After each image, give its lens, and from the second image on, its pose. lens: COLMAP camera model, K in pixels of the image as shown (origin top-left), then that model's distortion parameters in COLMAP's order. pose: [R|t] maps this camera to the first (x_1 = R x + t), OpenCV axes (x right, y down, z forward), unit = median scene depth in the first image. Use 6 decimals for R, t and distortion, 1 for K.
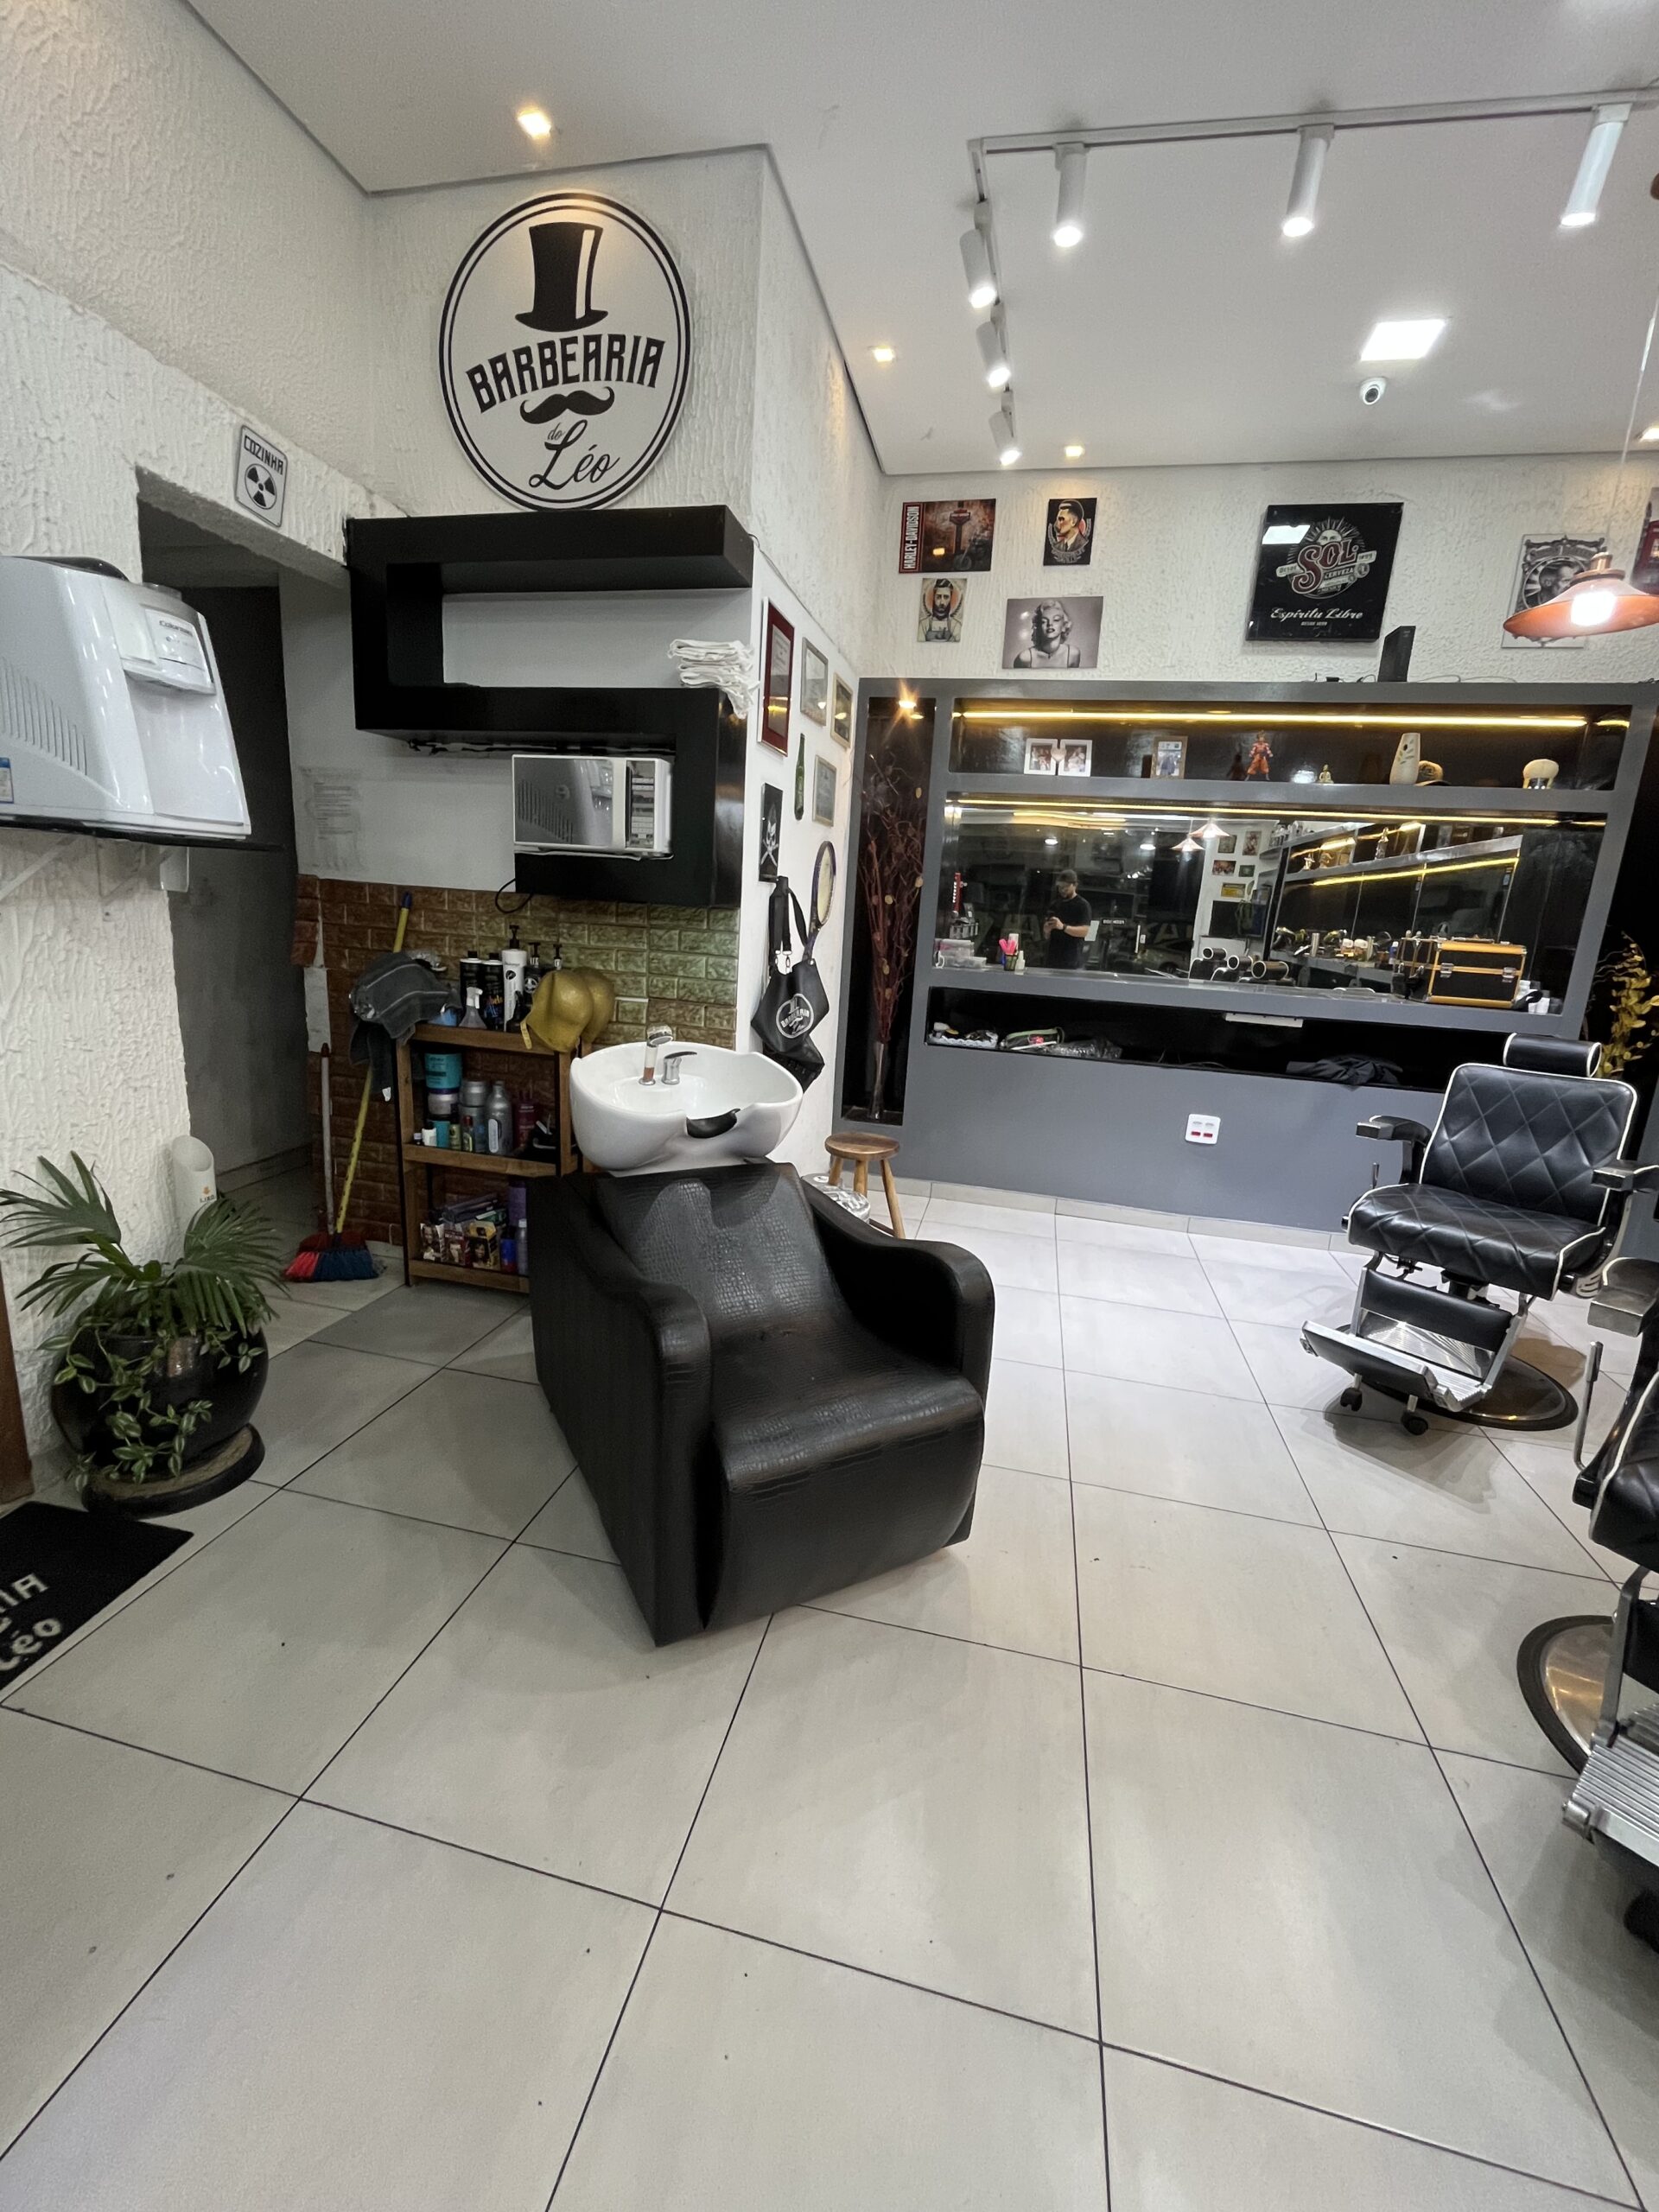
lens RADIAL K [[903.2, 0, 829.2], [0, 903.2, 1102.1], [0, 0, 1]] dist [-0.003906, 0.000415]
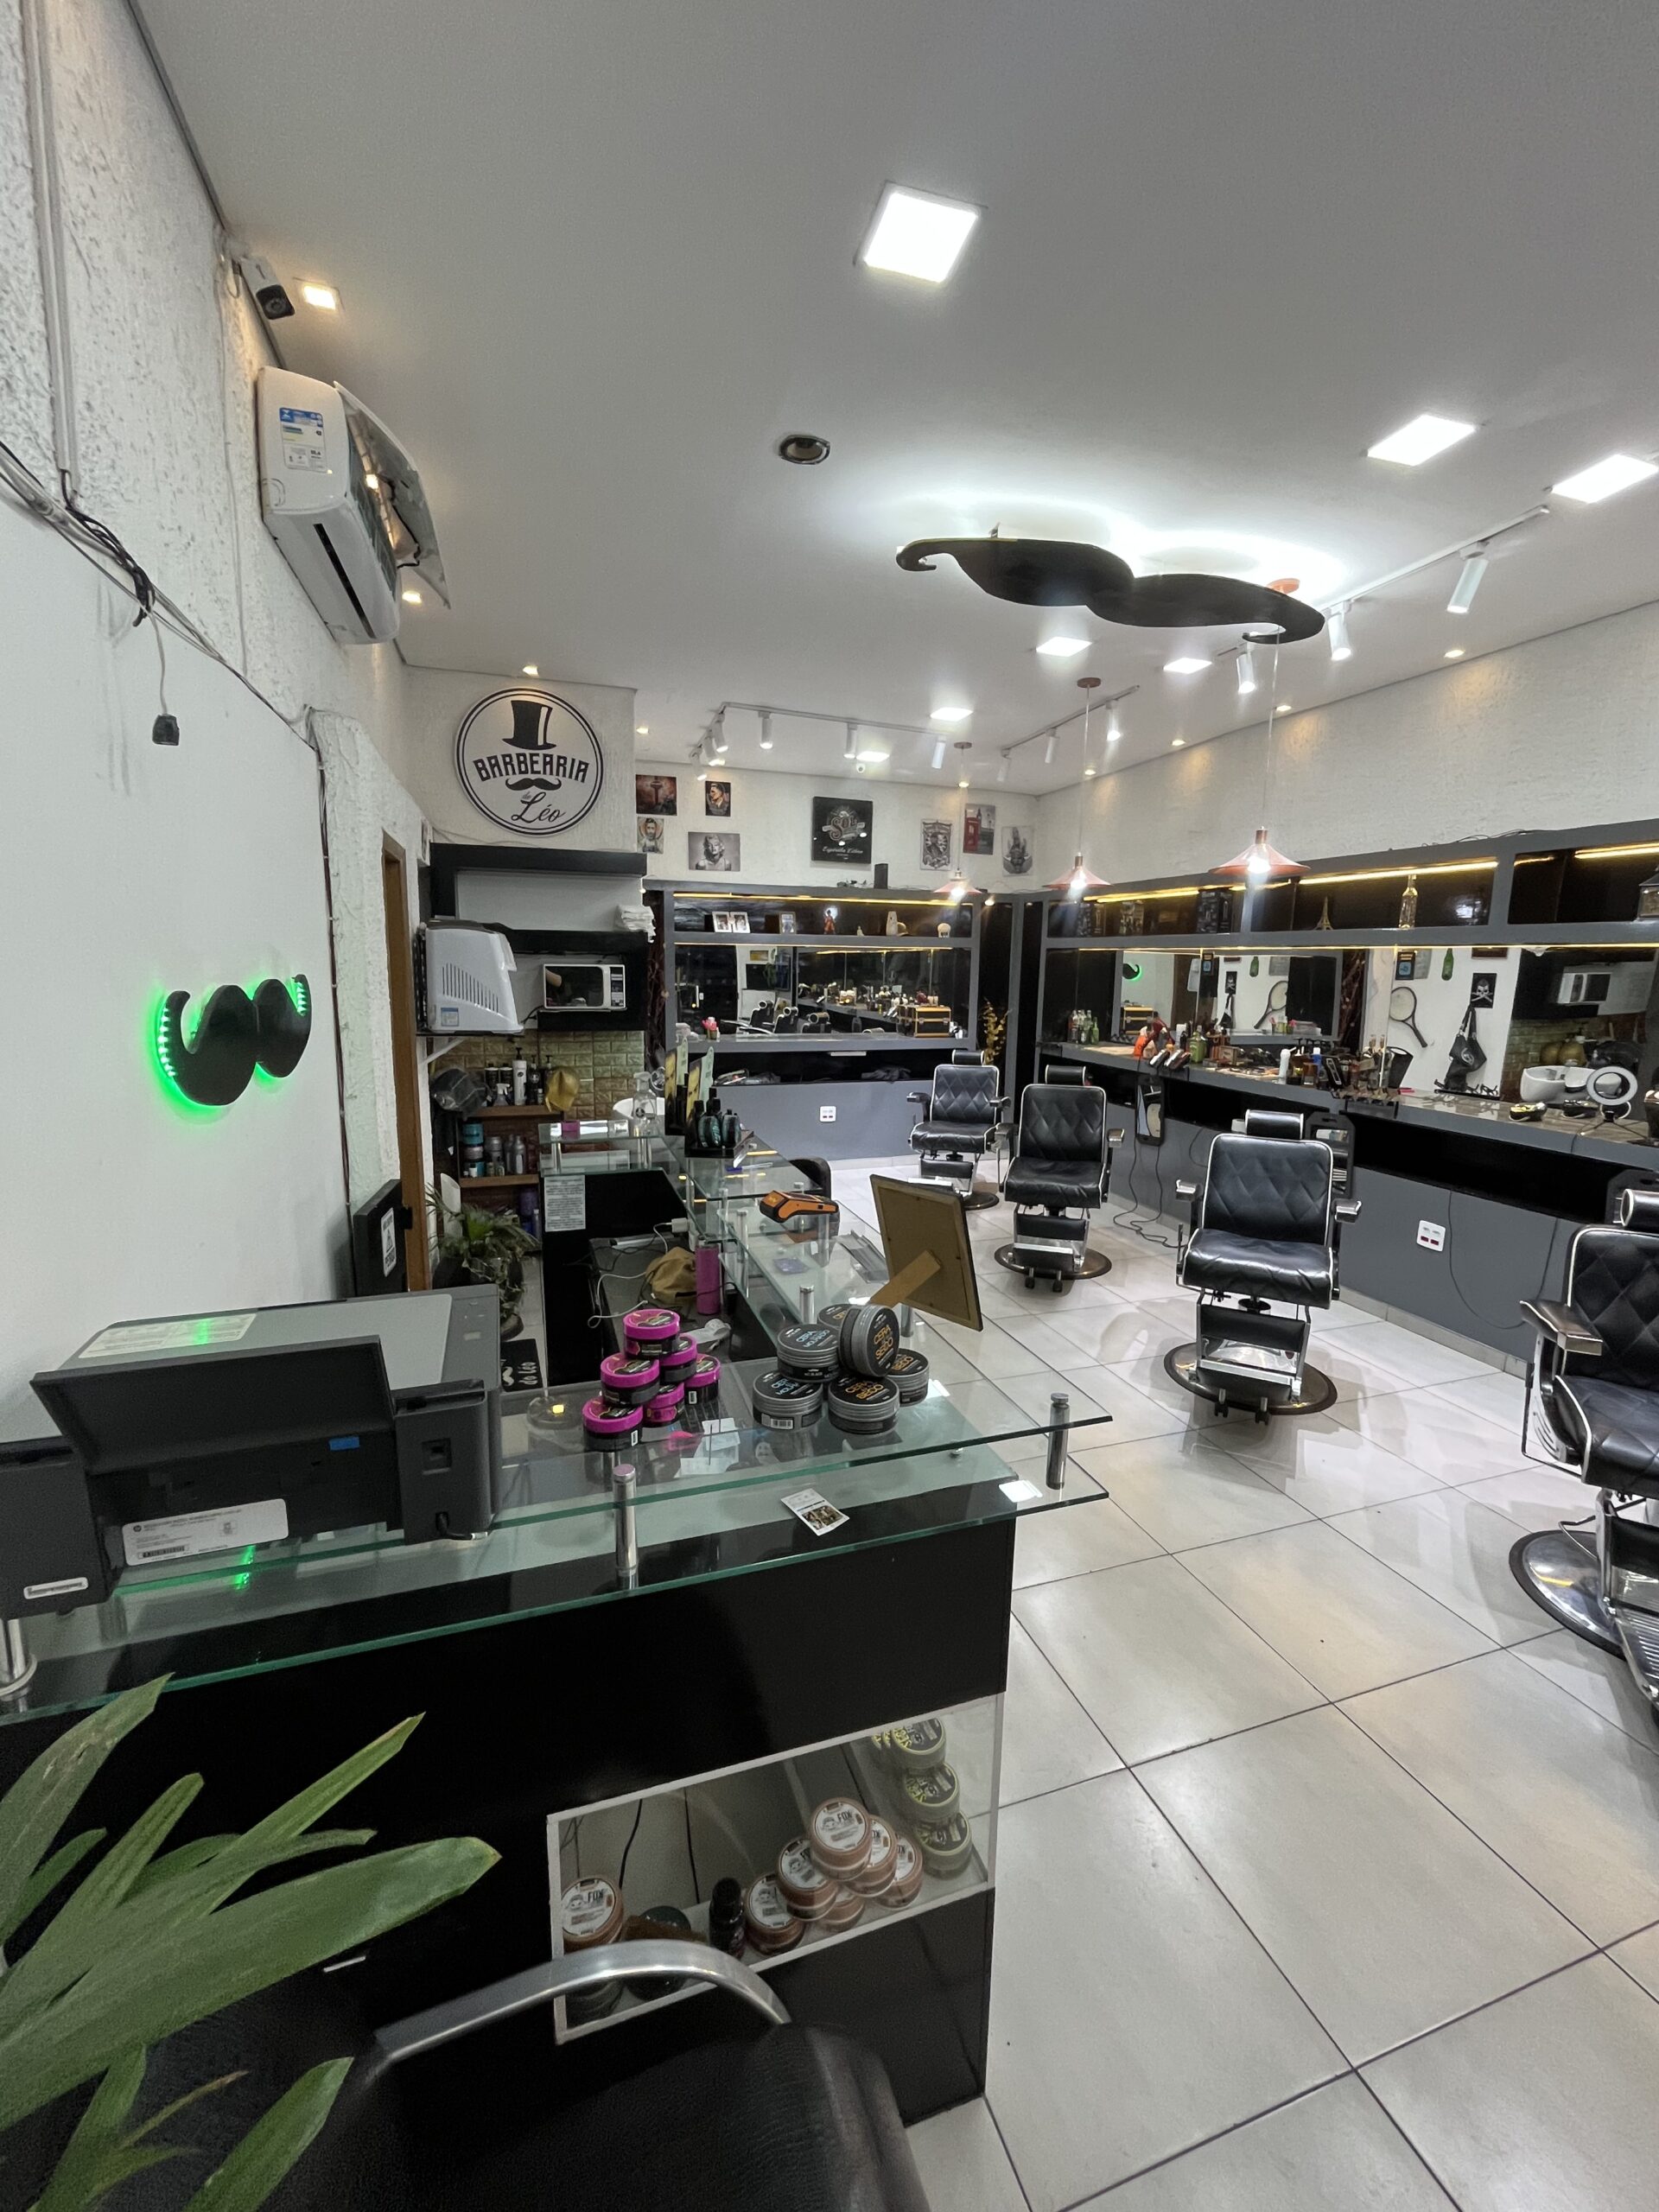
lens RADIAL K [[903.2, 0, 828.9], [0, 903.2, 1102.5], [0, 0, 1]] dist [-0.003906, 0.000415]
pose [[0.851765, -0.129096, 0.507770, -0.746306], [0.149043, 0.988830, 0.001387, 0.005444], [-0.502277, 0.074498, 0.861492, -0.867135]]
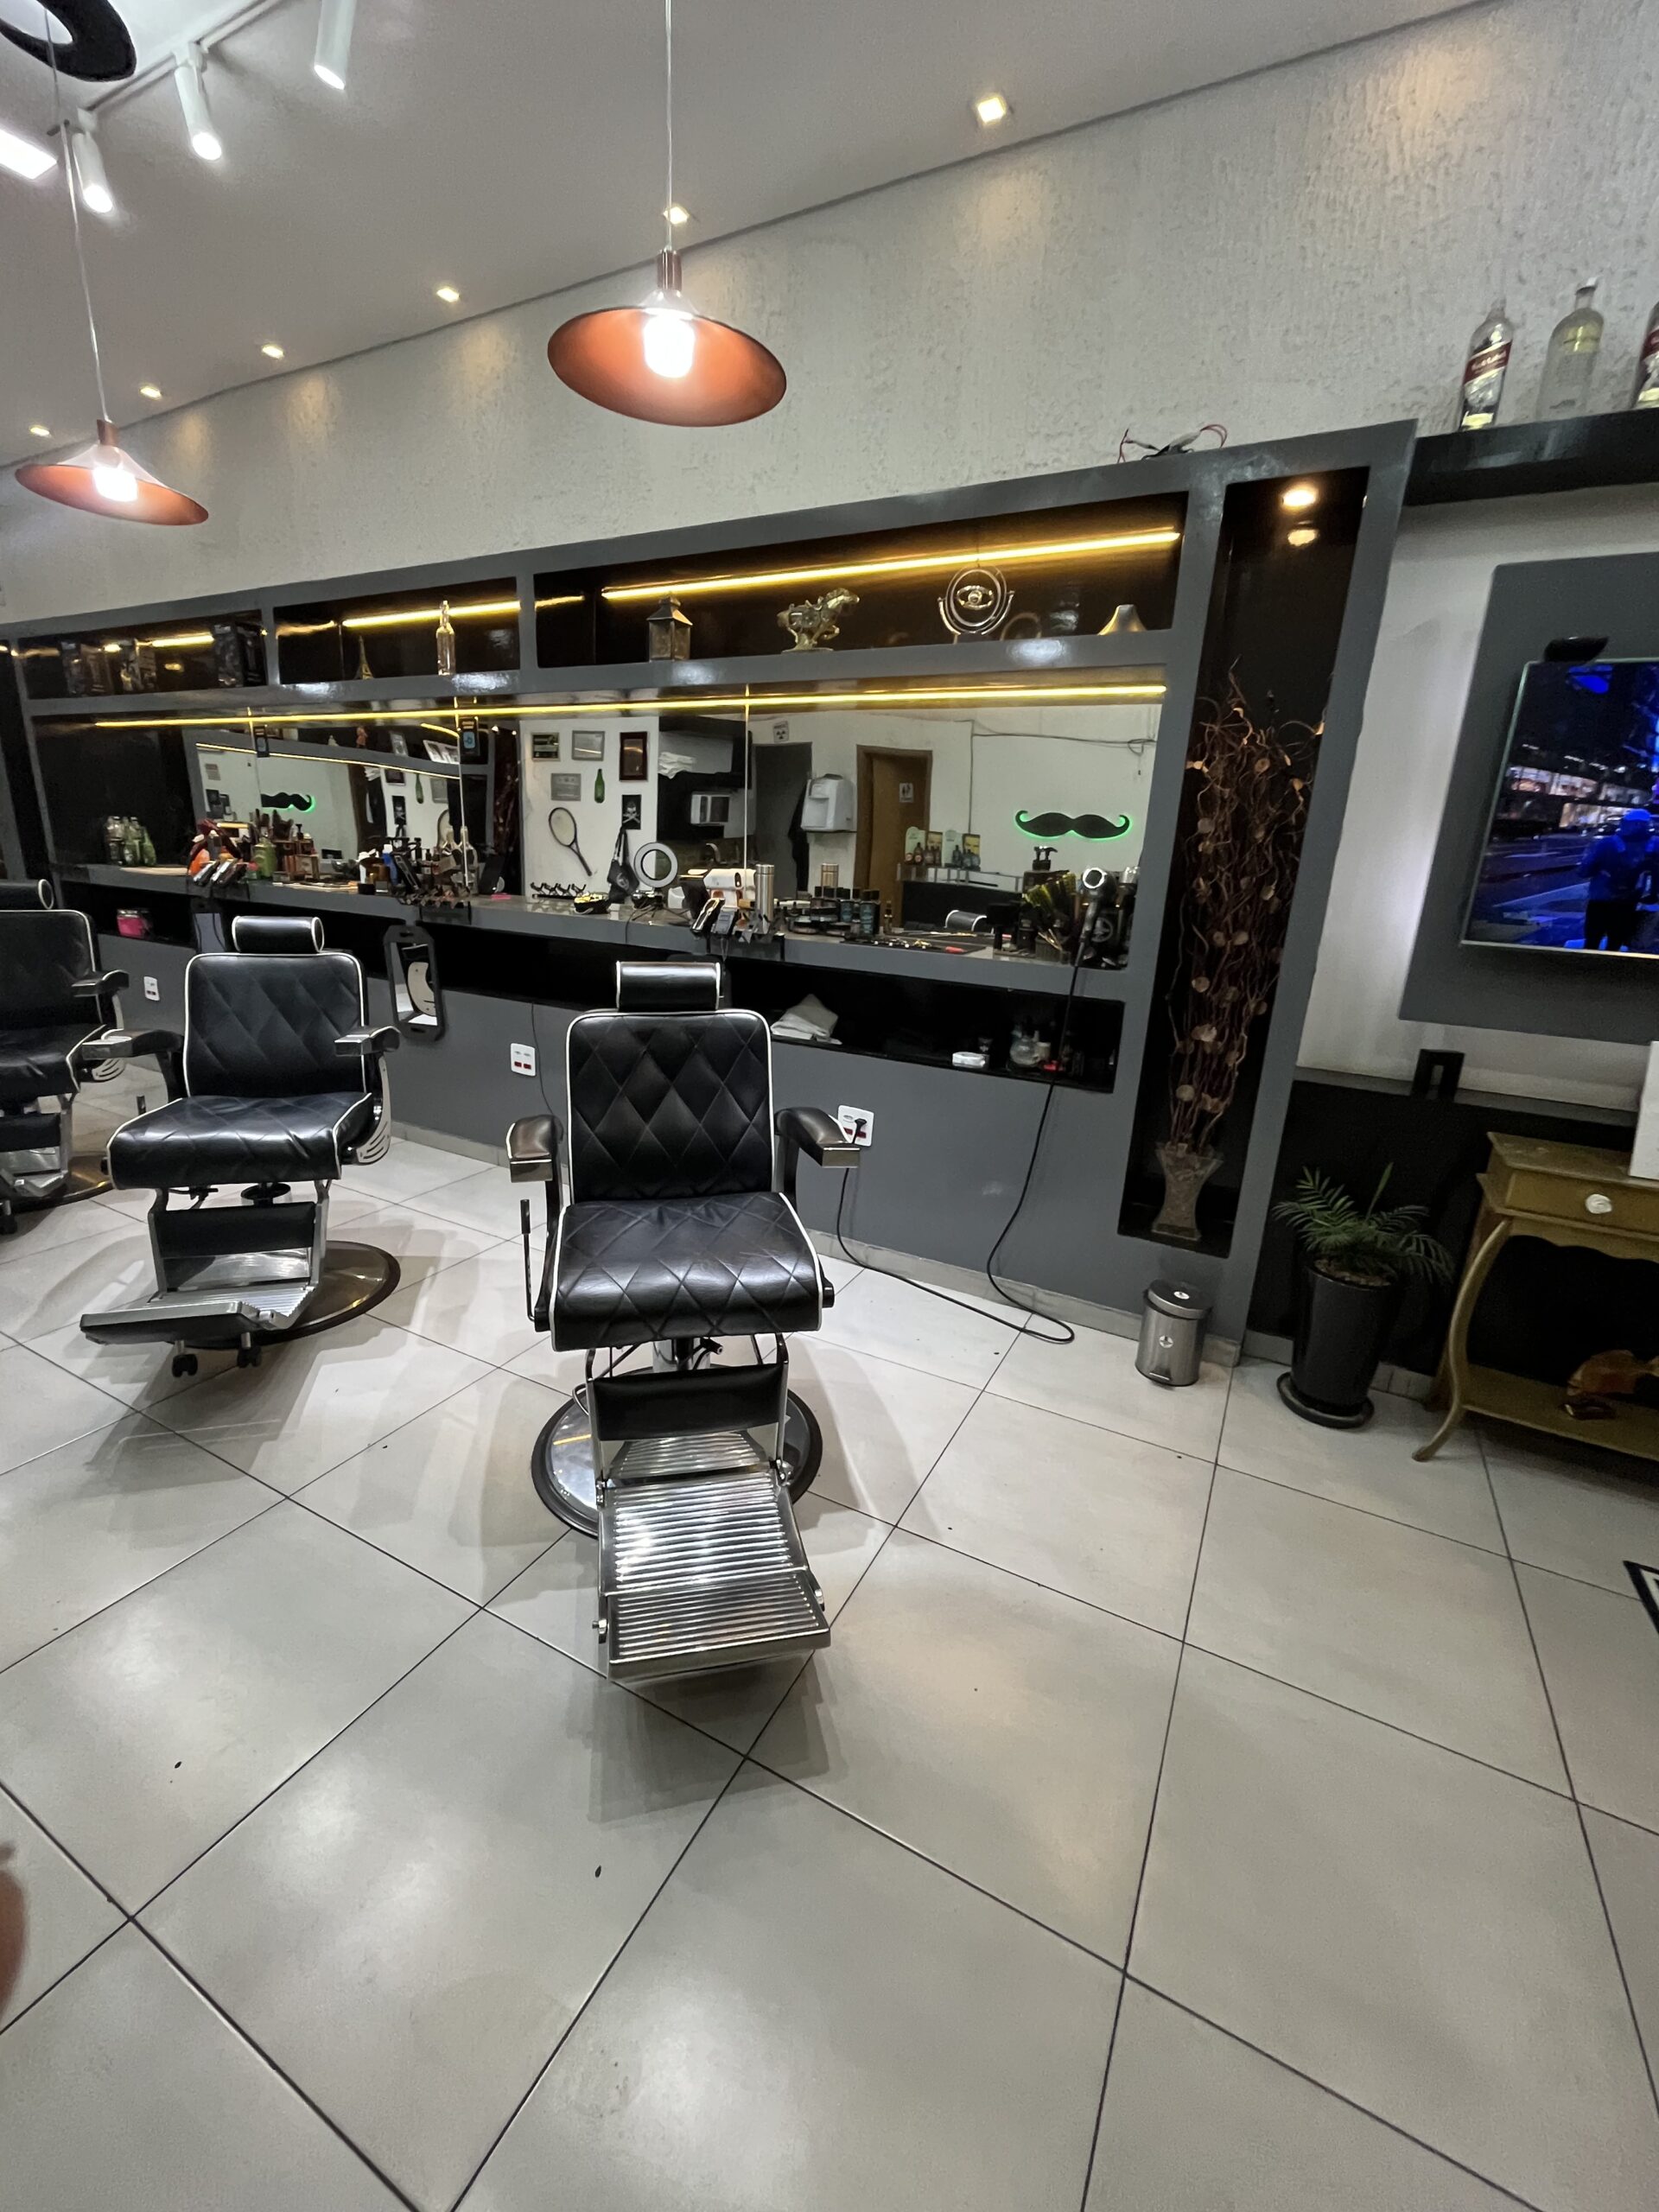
lens RADIAL K [[903.2, 0, 826.4], [0, 903.2, 1099.4], [0, 0, 1]] dist [-0.003906, 0.000415]
pose [[0.262137, -0.313385, 0.912729, -0.239818], [0.183473, 0.944737, 0.271681, 0.159602], [-0.947429, 0.096243, 0.305148, -0.855071]]
